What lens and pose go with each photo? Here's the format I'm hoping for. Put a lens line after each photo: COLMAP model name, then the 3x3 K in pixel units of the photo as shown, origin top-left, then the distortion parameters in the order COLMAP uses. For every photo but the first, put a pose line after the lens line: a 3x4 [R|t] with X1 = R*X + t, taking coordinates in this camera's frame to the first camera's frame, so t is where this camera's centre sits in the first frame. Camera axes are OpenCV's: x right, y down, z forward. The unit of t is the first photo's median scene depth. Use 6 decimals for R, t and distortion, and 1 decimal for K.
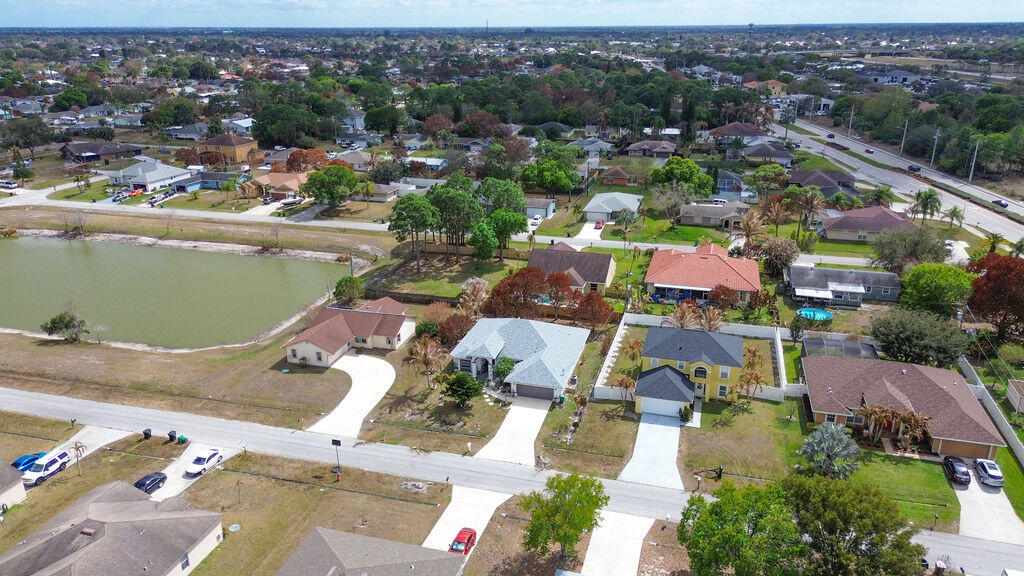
lens RADIAL K [[727.2, 0, 512.0], [0, 727.2, 288.0], [0, 0, 1]] dist [0.065726, -0.061621]
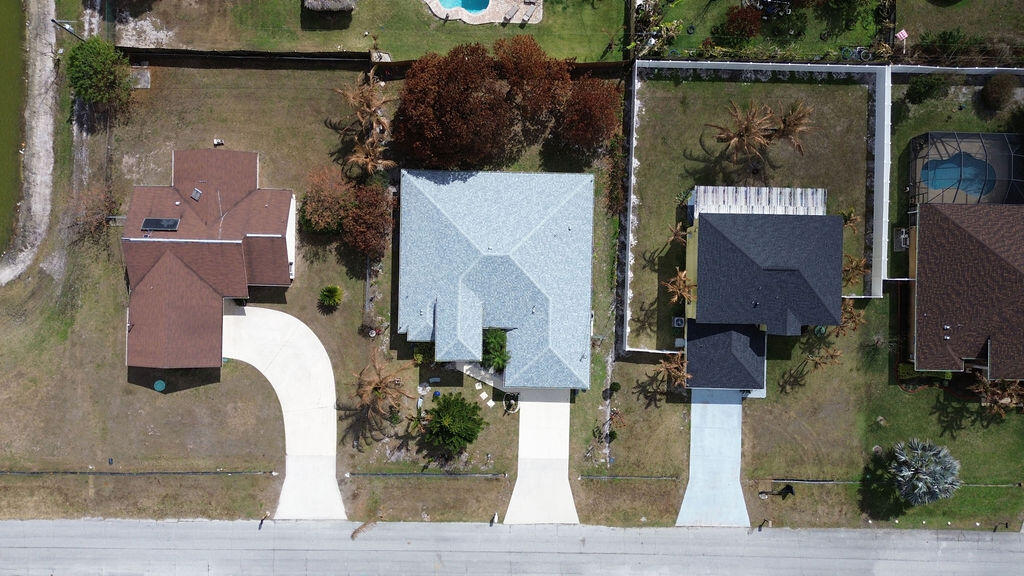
lens RADIAL K [[727.2, 0, 512.0], [0, 727.2, 288.0], [0, 0, 1]] dist [0.065726, -0.061621]
pose [[0.965800, -0.258197, 0.023779, 0.004045], [0.065951, 0.333310, 0.940508, -0.490901], [-0.250762, -0.906774, 0.338939, 0.732934]]
